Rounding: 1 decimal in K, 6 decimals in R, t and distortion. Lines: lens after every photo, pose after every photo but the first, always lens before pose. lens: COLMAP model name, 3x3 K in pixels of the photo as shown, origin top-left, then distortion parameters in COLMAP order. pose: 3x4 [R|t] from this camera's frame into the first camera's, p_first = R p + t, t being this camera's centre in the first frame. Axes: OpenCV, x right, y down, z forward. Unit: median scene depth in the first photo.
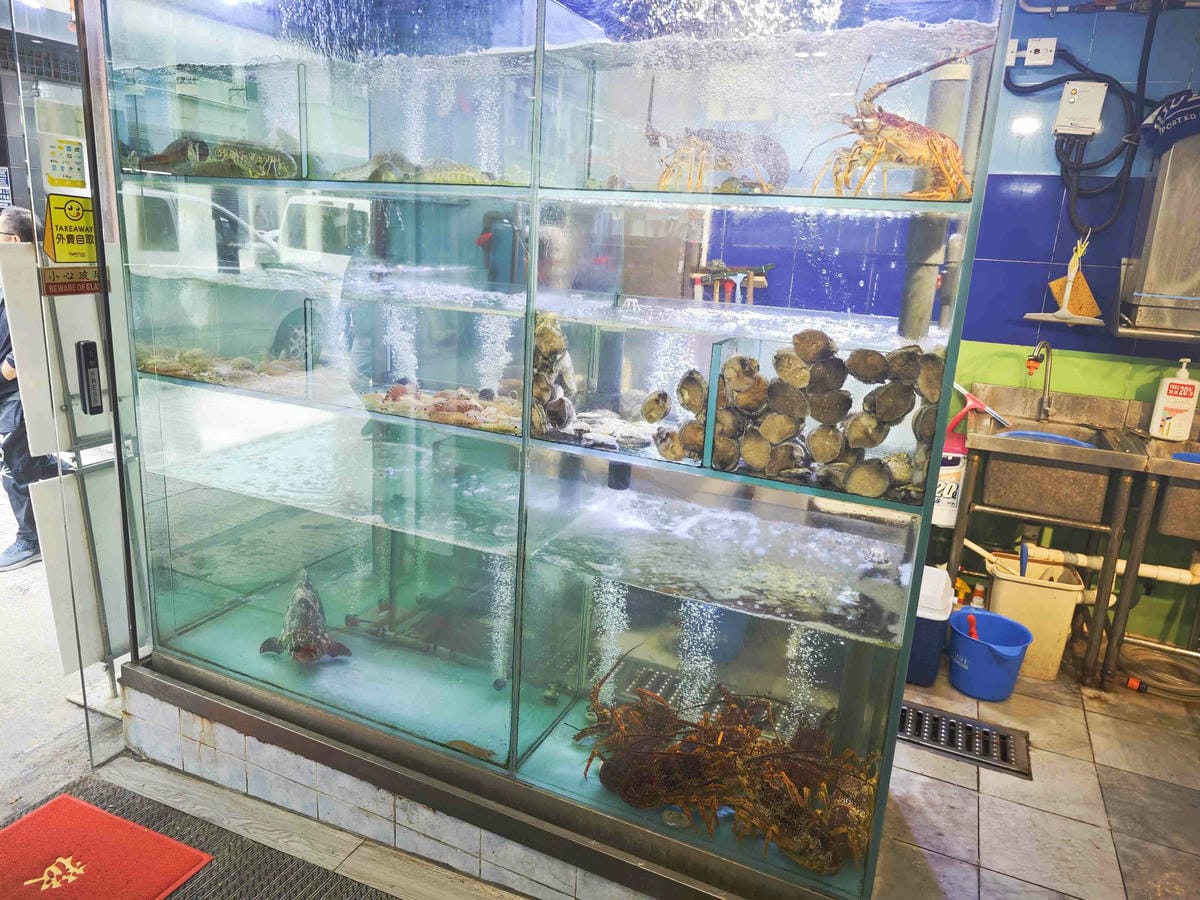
lens RADIAL K [[813.9, 0, 593.5], [0, 813.9, 433.0], [0, 0, 1]] dist [-0.002185, 0.003177]
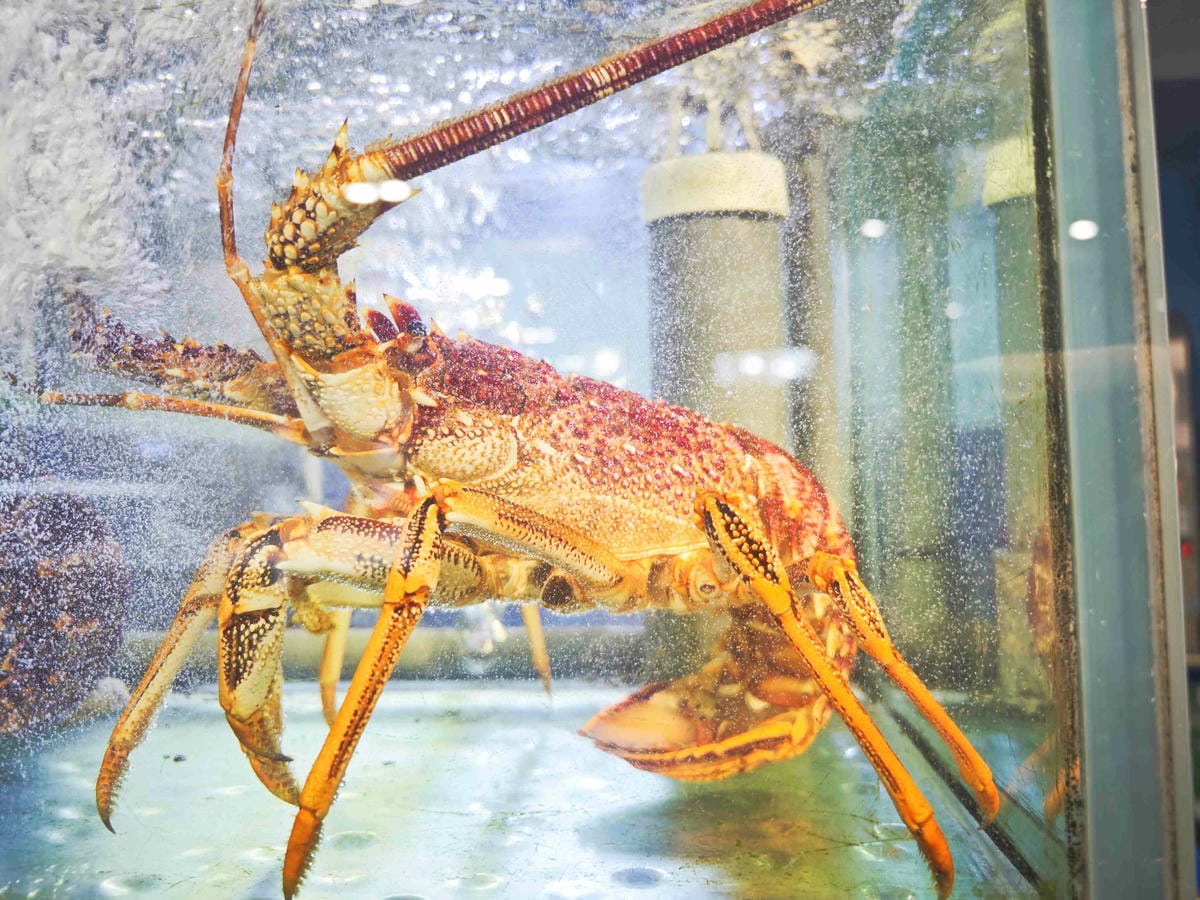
lens RADIAL K [[813.9, 0, 593.5], [0, 813.9, 433.0], [0, 0, 1]] dist [-0.002185, 0.003177]
pose [[0.946176, -0.051671, 0.319503, 0.323107], [0.141448, 0.953925, -0.264612, -0.313032], [-0.291109, 0.295563, 0.909889, 0.810671]]
